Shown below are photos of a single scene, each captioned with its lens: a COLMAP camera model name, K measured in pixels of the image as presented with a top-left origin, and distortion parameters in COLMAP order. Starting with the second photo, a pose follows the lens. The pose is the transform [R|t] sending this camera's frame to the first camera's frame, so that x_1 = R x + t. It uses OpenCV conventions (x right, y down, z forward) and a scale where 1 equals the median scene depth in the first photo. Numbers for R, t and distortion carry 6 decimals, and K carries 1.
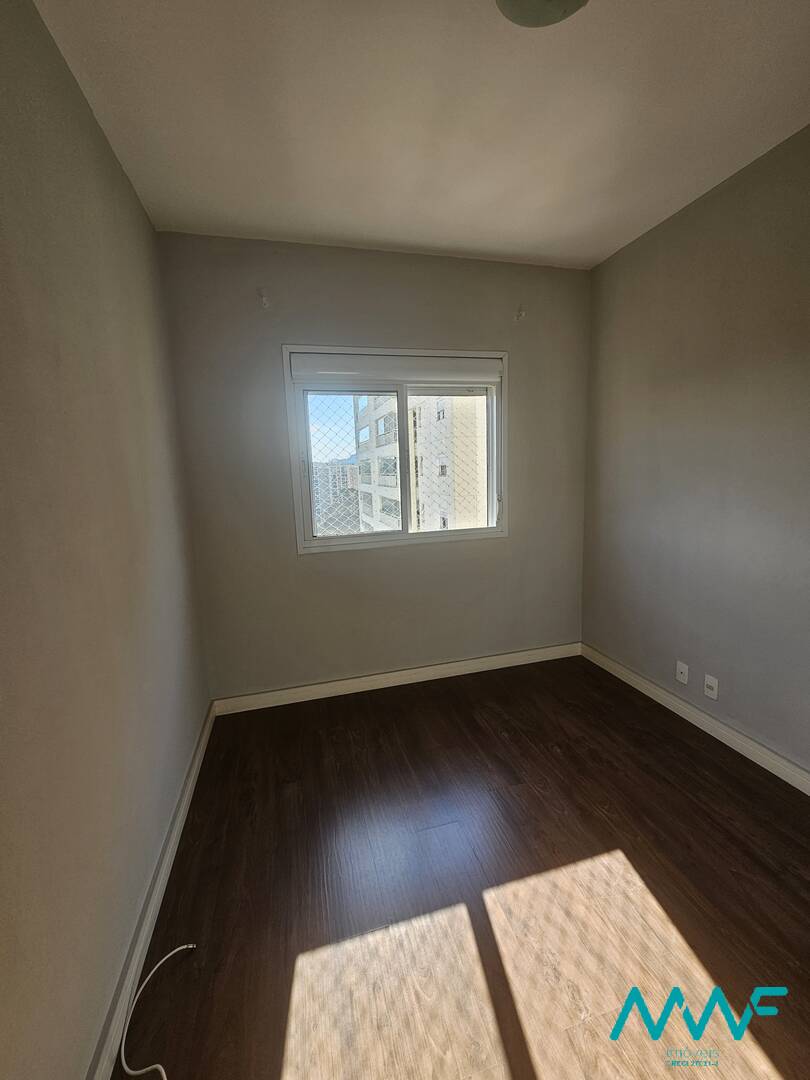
lens RADIAL K [[444.1, 0, 407.1], [0, 444.1, 536.5], [0, 0, 1]] dist [-0.000929, 0.000325]
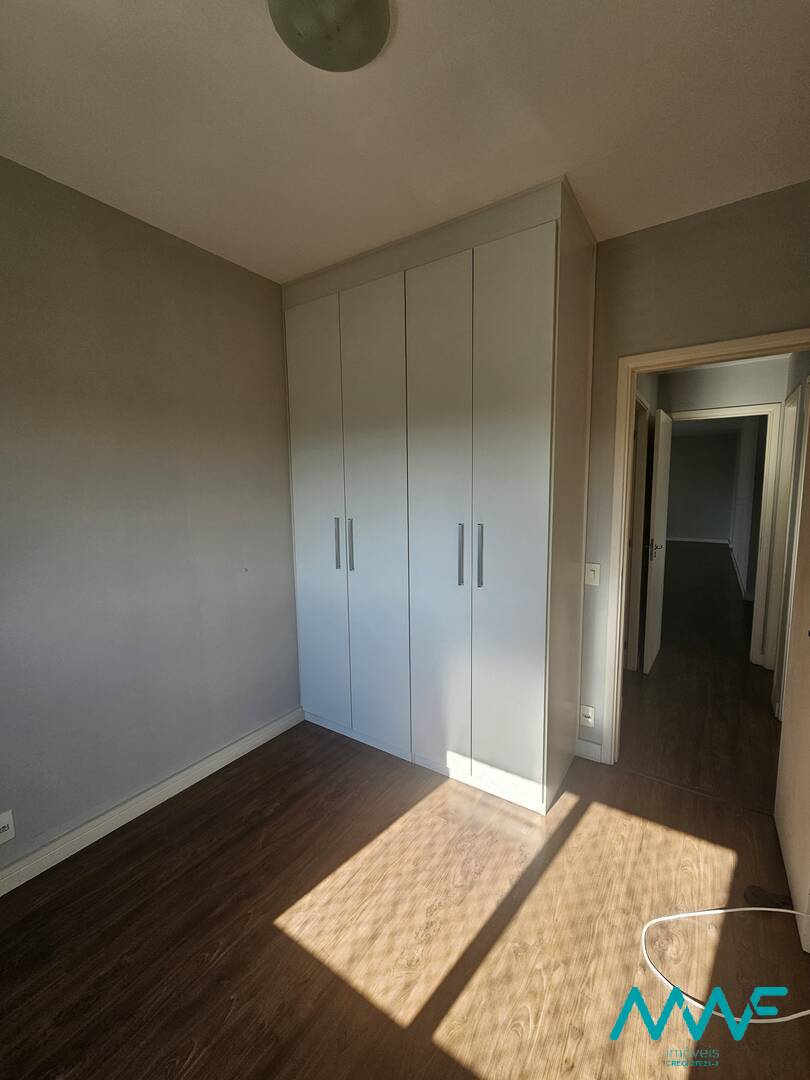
lens RADIAL K [[444.1, 0, 407.1], [0, 444.1, 536.5], [0, 0, 1]] dist [-0.000929, 0.000325]
pose [[-0.649185, -0.040926, 0.759529, -0.448276], [0.157274, 0.969750, 0.186679, -0.252993], [-0.744193, 0.240643, -0.623111, 1.375346]]
